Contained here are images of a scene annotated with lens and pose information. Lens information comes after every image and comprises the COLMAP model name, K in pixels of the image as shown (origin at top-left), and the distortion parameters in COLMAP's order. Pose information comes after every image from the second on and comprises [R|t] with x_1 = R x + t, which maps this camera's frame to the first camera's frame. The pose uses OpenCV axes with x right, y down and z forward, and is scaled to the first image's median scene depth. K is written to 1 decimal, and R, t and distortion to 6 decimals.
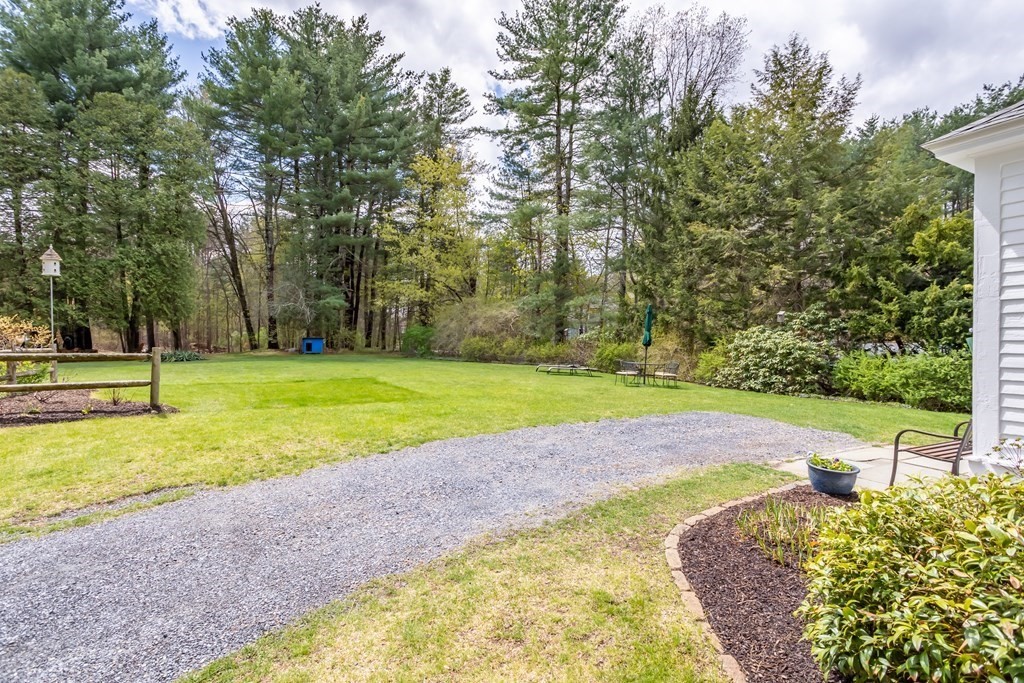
lens RADIAL K [[485.5, 0, 513.8], [0, 485.5, 309.2], [0, 0, 1]] dist [-0.014681, 0.000402]
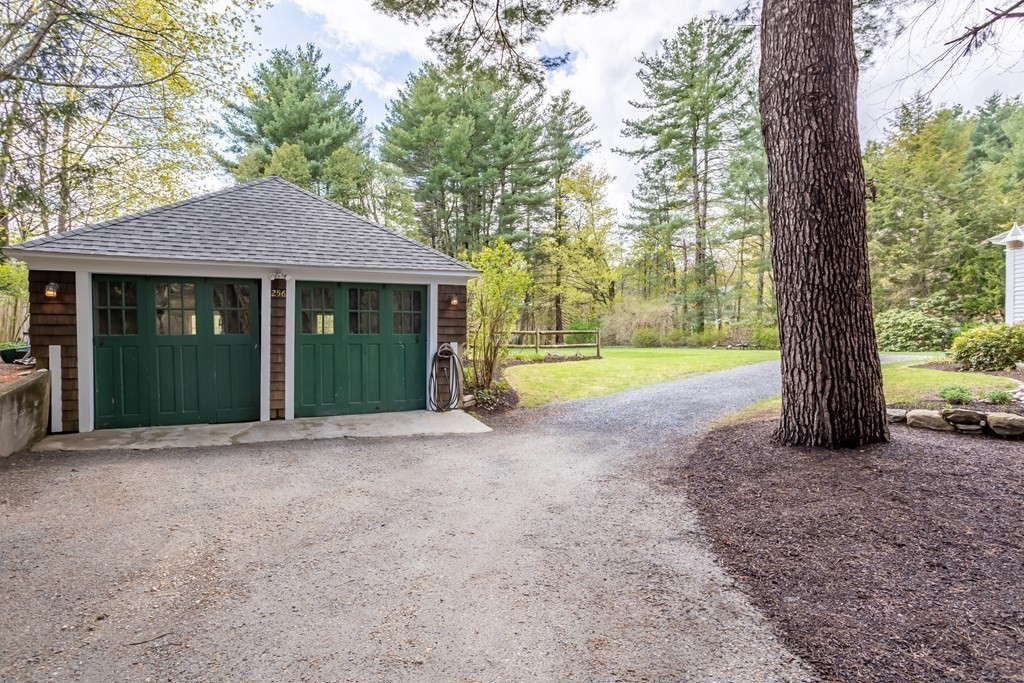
lens RADIAL K [[517.2, 0, 516.3], [0, 517.2, 331.9], [0, 0, 1]] dist [-0.048077, 0.028112]
pose [[0.992227, -0.033574, -0.119831, -0.394011], [0.038848, 0.998364, 0.041957, -0.002772], [0.118226, -0.046286, 0.991907, -0.575667]]
